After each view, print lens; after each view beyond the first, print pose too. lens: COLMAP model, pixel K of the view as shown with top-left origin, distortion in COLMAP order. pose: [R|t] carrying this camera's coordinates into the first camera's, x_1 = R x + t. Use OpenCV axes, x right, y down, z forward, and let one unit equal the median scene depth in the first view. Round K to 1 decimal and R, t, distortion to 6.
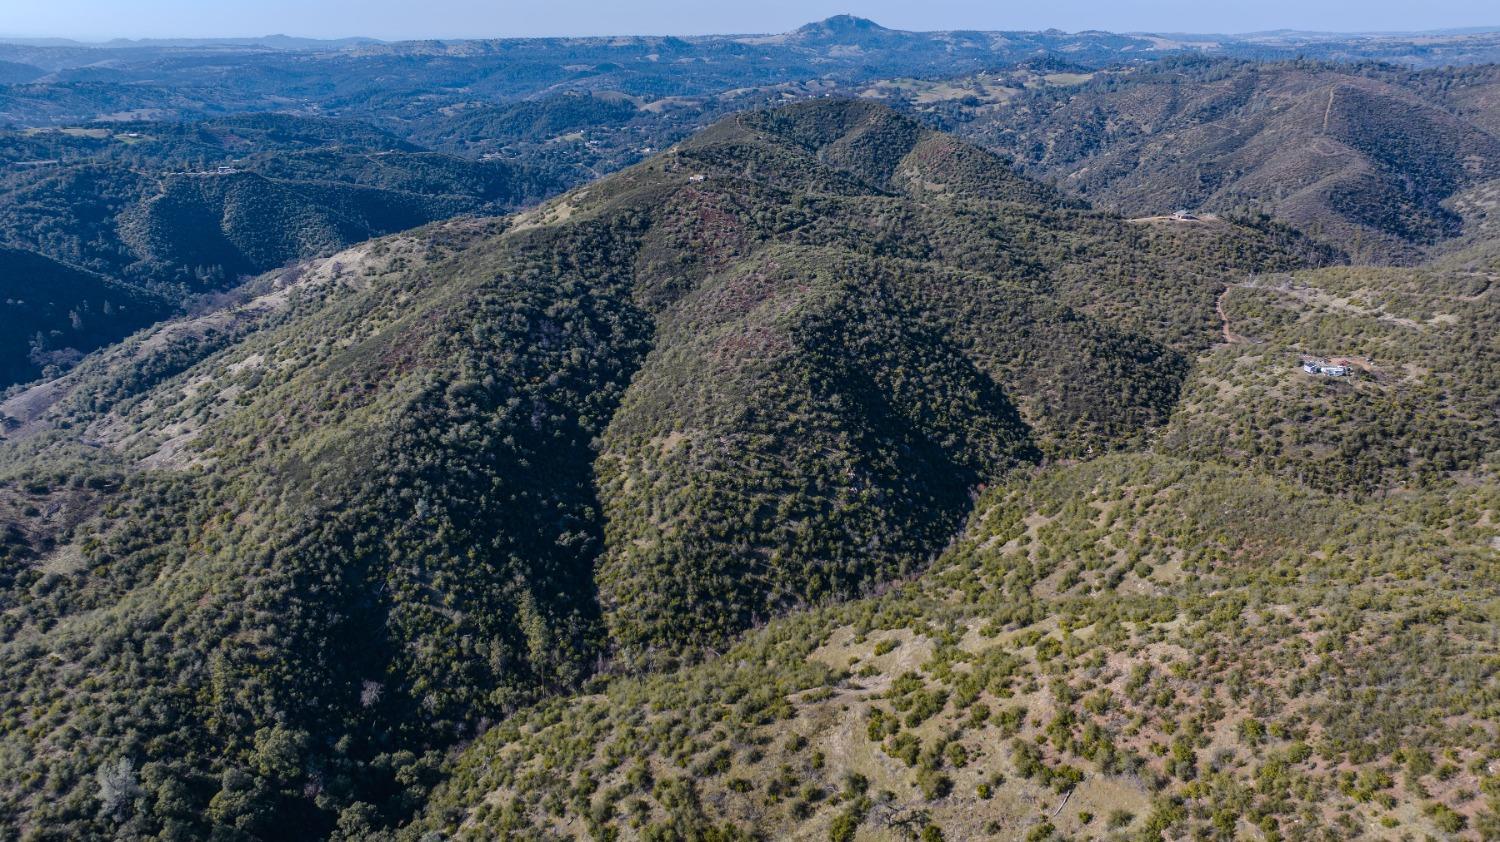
lens RADIAL K [[1050.3, 0, 755.5], [0, 1050.3, 419.0], [0, 0, 1]] dist [-0.032991, 0.032742]
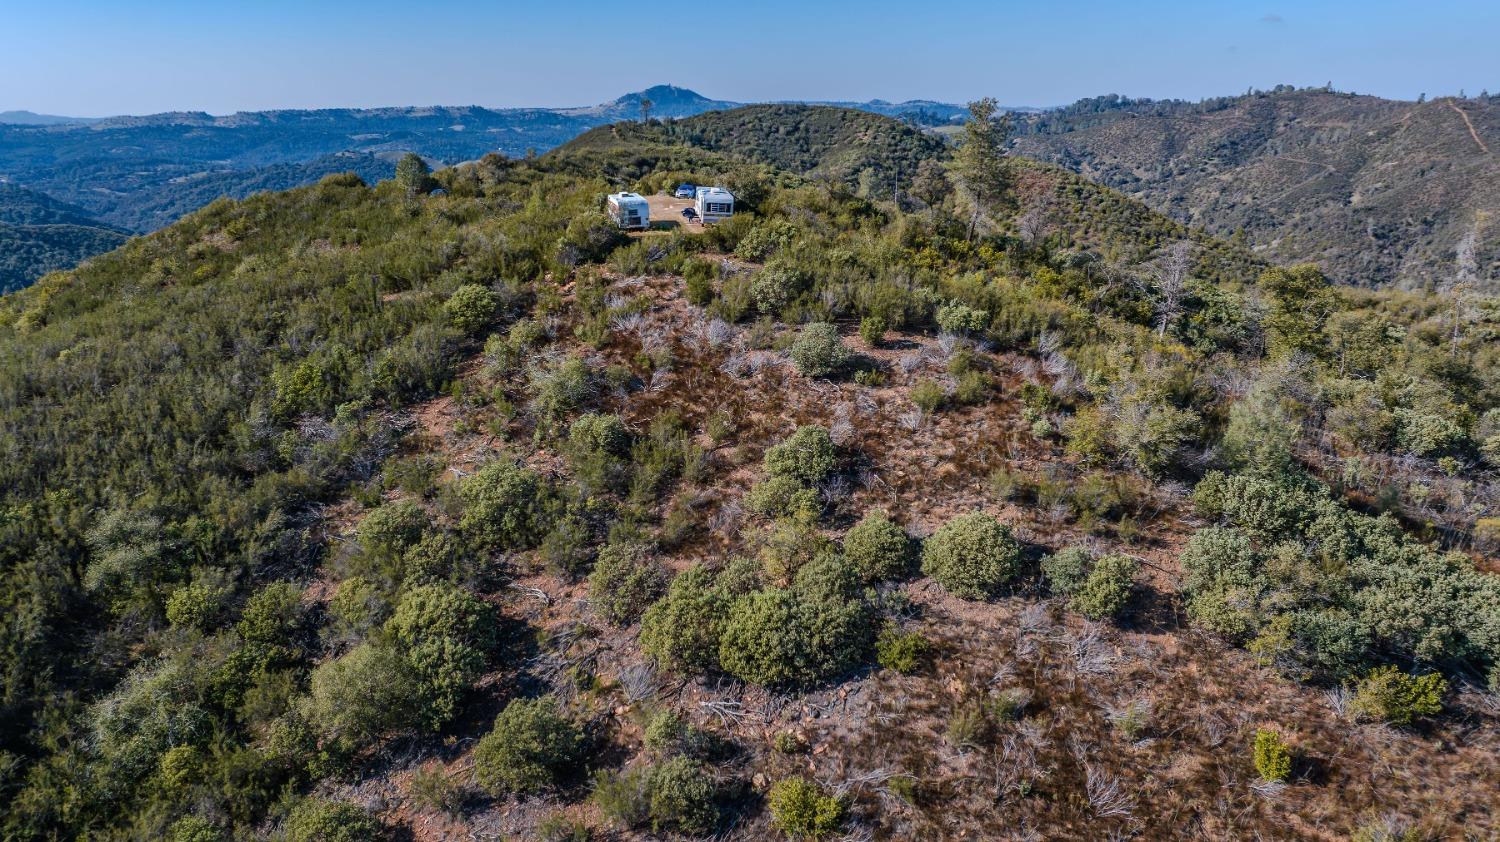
lens RADIAL K [[1050.3, 0, 755.5], [0, 1050.3, 419.0], [0, 0, 1]] dist [-0.032991, 0.032742]
pose [[0.985023, -0.052049, 0.164377, -0.078367], [0.063763, 0.995726, -0.066807, -0.232288], [-0.160198, 0.076287, 0.984133, 1.043477]]
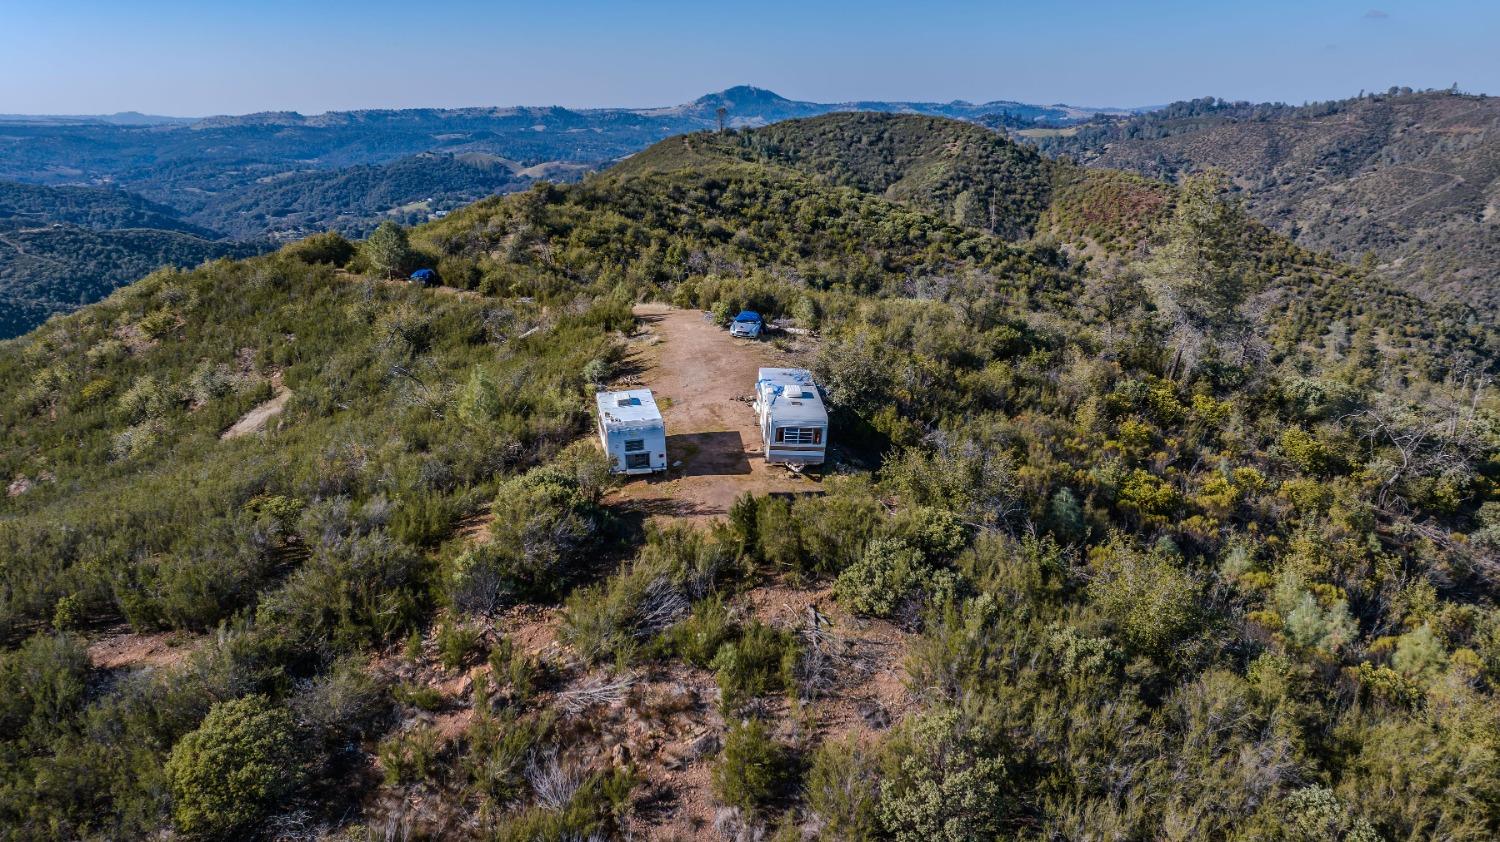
lens RADIAL K [[1049.3, 0, 756.6], [0, 1049.3, 420.1], [0, 0, 1]] dist [-0.022359, 0.003836]
pose [[0.994806, -0.031075, 0.096925, -0.069516], [0.037877, 0.996887, -0.069155, -0.263303], [-0.094474, 0.072467, 0.992886, 1.102147]]
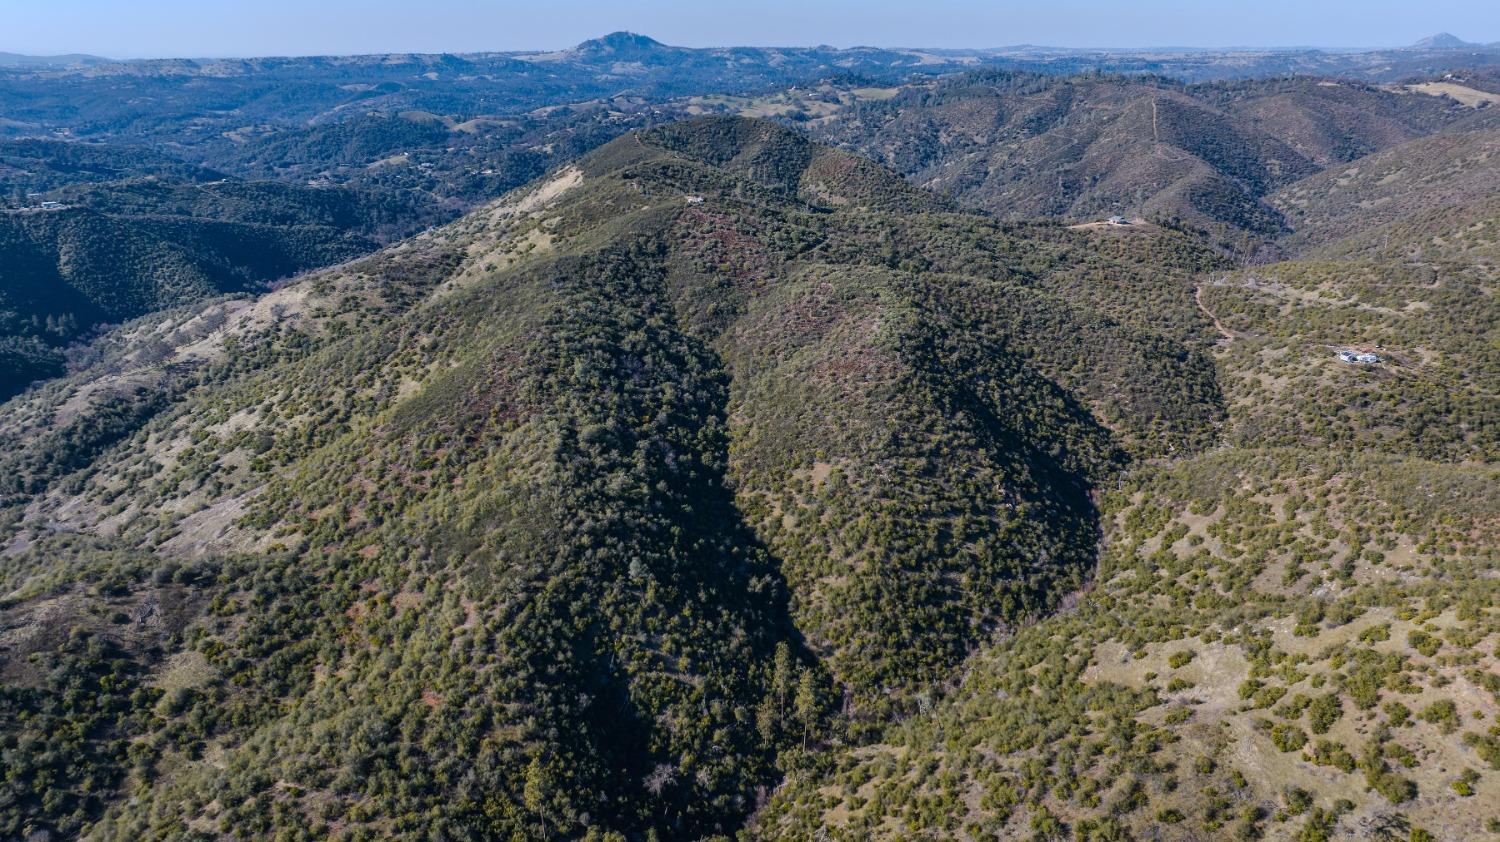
lens RADIAL K [[1050.3, 0, 755.5], [0, 1050.3, 419.0], [0, 0, 1]] dist [-0.032991, 0.032742]
pose [[0.977031, -0.071782, 0.200644, -0.247790], [0.074617, 0.997191, -0.006590, -0.019634], [-0.199607, 0.021410, 0.979642, 0.048818]]
